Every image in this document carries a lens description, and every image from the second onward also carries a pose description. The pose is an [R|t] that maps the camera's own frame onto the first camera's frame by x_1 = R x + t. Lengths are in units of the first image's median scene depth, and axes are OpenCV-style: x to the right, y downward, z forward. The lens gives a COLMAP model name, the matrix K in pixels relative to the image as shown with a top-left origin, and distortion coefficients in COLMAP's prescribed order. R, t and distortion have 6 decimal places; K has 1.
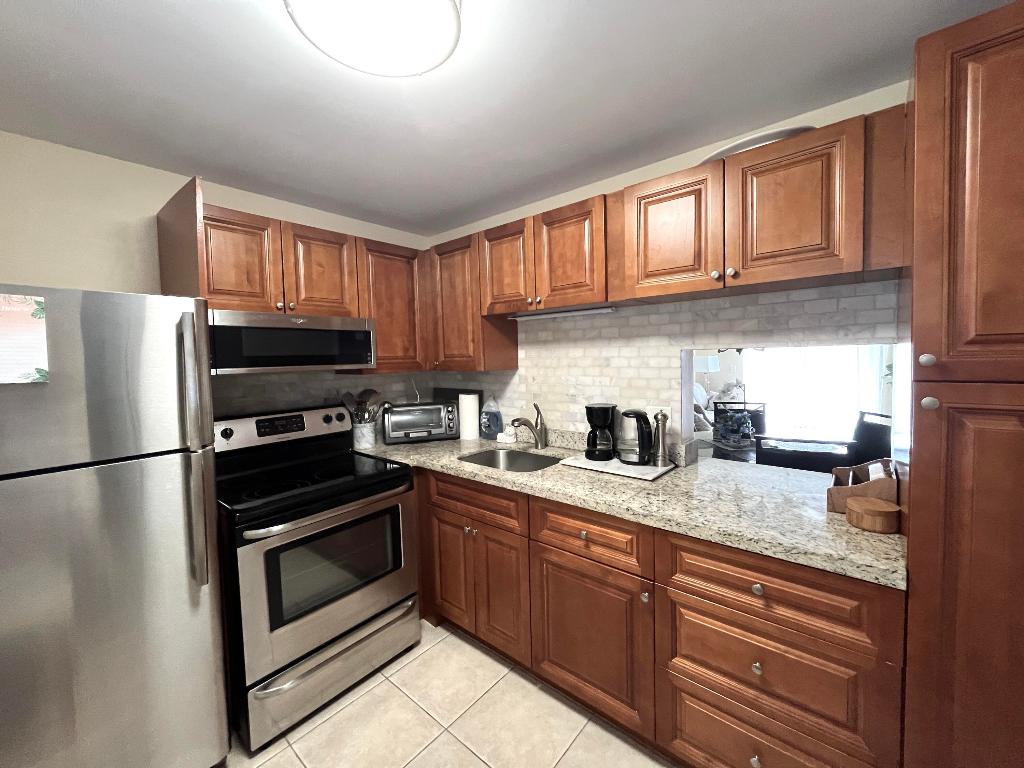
lens RADIAL K [[411.4, 0, 514.2], [0, 411.4, 374.9], [0, 0, 1]] dist [-0.000631, -0.000016]
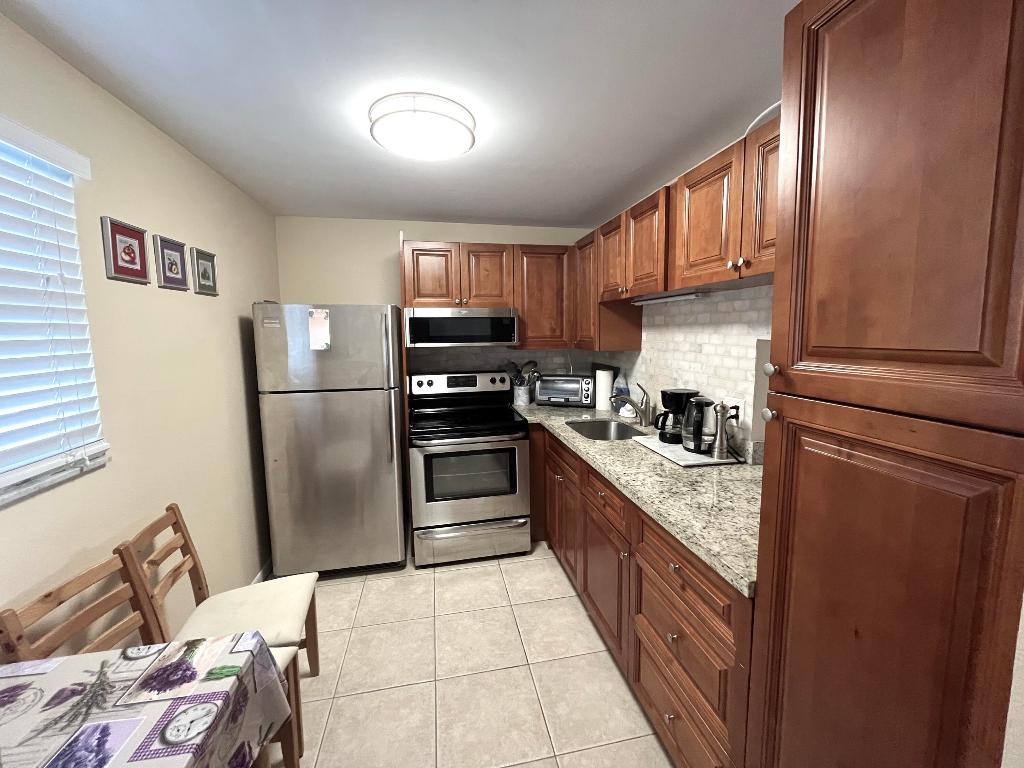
lens RADIAL K [[411.4, 0, 514.2], [0, 411.4, 374.9], [0, 0, 1]] dist [-0.000631, -0.000016]
pose [[0.784192, 0.082073, -0.615067, 0.495129], [-0.036143, 0.995573, 0.086767, -0.037818], [0.619465, -0.045812, 0.783686, -0.051080]]
